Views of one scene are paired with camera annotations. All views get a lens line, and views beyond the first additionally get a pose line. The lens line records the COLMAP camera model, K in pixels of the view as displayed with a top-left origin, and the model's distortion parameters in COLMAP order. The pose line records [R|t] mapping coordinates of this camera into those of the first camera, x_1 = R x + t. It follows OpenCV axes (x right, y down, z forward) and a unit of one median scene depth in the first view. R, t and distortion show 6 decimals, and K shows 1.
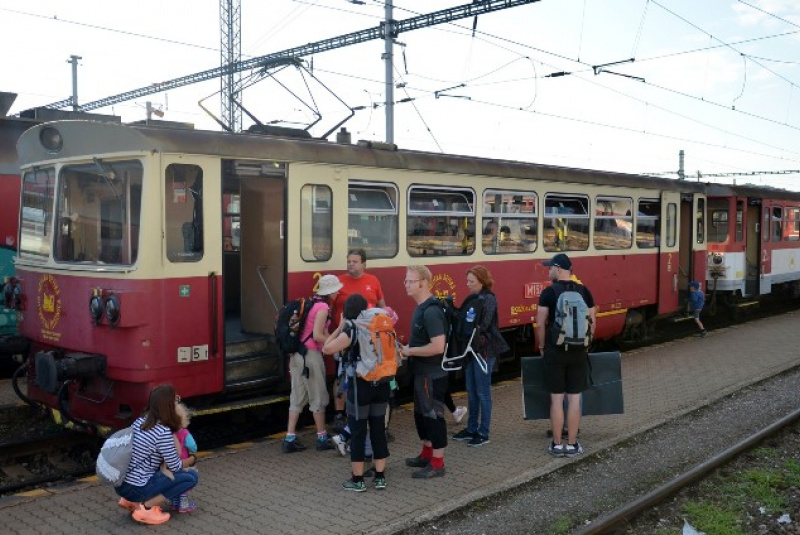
lens RADIAL K [[810.3, 0, 352.9], [0, 810.3, 267.1], [0, 0, 1]] dist [0.006187, 0.003138]
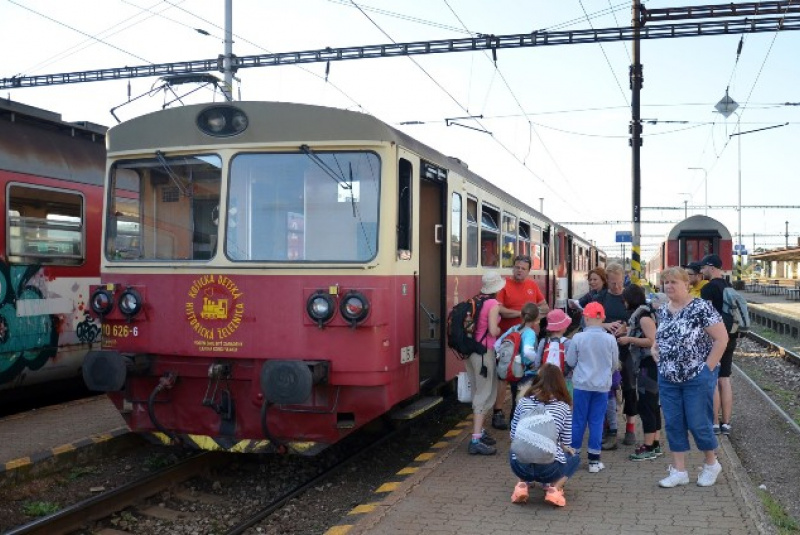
lens RADIAL K [[742.7, 0, 424.5], [0, 742.7, 297.7], [0, 0, 1]] dist [-0.004010, -0.009644]
pose [[0.864233, -0.012787, 0.502930, -0.416068], [0.021241, 0.999713, -0.011083, 0.032804], [-0.502643, 0.020261, 0.864256, 0.145279]]
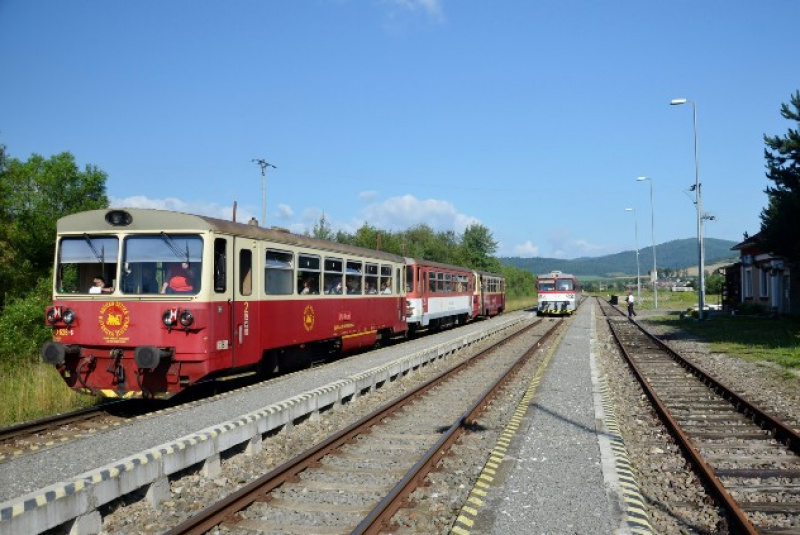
lens RADIAL K [[742.7, 0, 424.5], [0, 742.7, 297.7], [0, 0, 1]] dist [-0.004010, -0.009644]
pose [[0.846828, 0.000570, 0.531866, -0.455735], [0.020798, 0.999199, -0.034184, 0.045451], [-0.531459, 0.040010, 0.846138, -0.405339]]
